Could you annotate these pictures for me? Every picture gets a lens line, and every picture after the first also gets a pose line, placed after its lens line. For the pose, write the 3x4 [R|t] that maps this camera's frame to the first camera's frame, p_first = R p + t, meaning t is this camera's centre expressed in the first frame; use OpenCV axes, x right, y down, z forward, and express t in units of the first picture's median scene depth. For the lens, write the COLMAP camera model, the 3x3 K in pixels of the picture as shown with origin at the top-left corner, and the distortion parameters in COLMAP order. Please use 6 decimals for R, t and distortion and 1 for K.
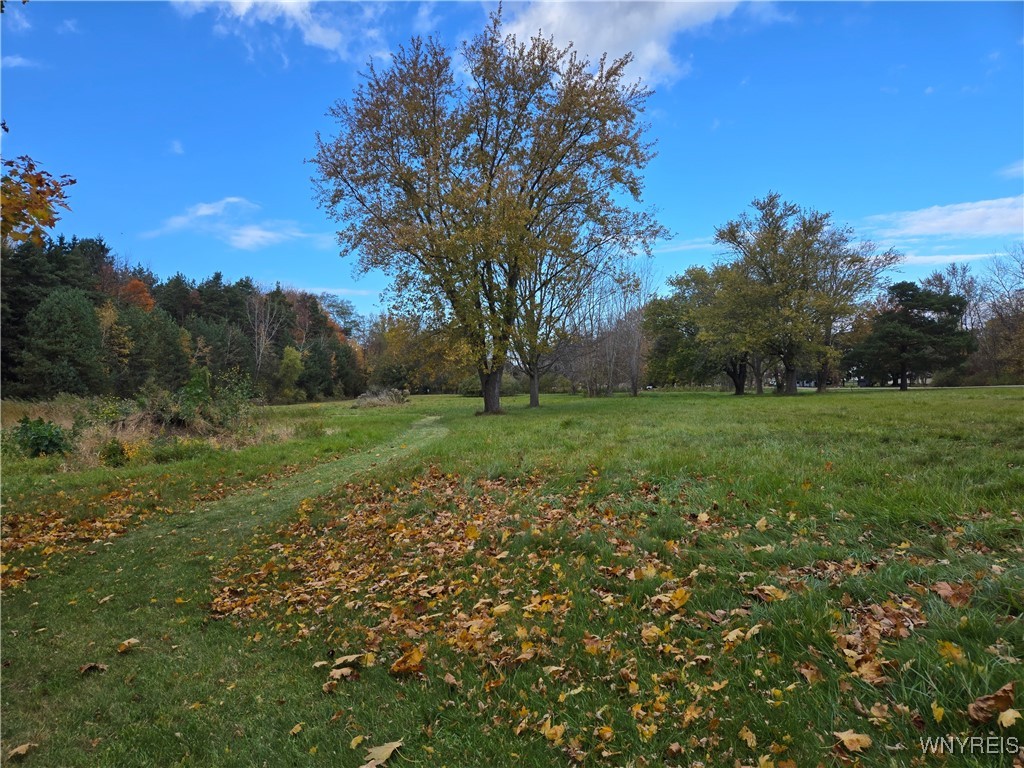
lens RADIAL K [[678.5, 0, 514.7], [0, 678.5, 384.0], [0, 0, 1]] dist [0.038383, 0.000201]
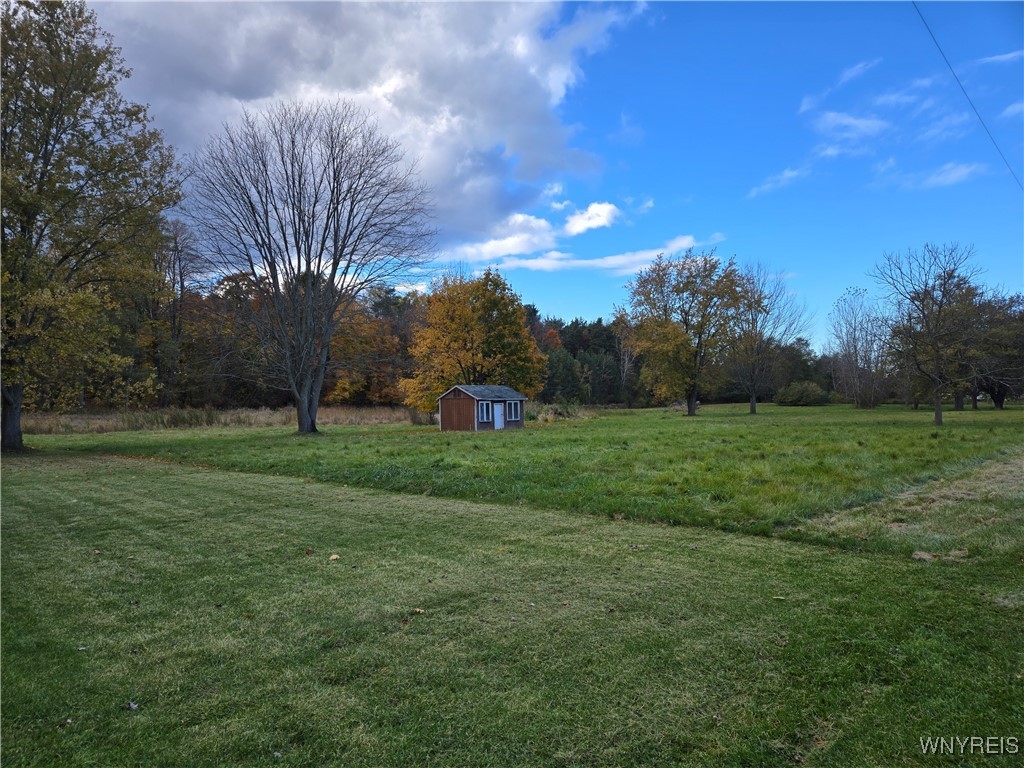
lens RADIAL K [[678.5, 0, 512.3], [0, 678.5, 384.6], [0, 0, 1]] dist [0.038383, 0.000201]
pose [[0.845942, 0.004083, -0.533259, 0.221630], [-0.006540, 0.999975, -0.002718, -0.015958], [0.533234, 0.005787, 0.845948, -0.398760]]
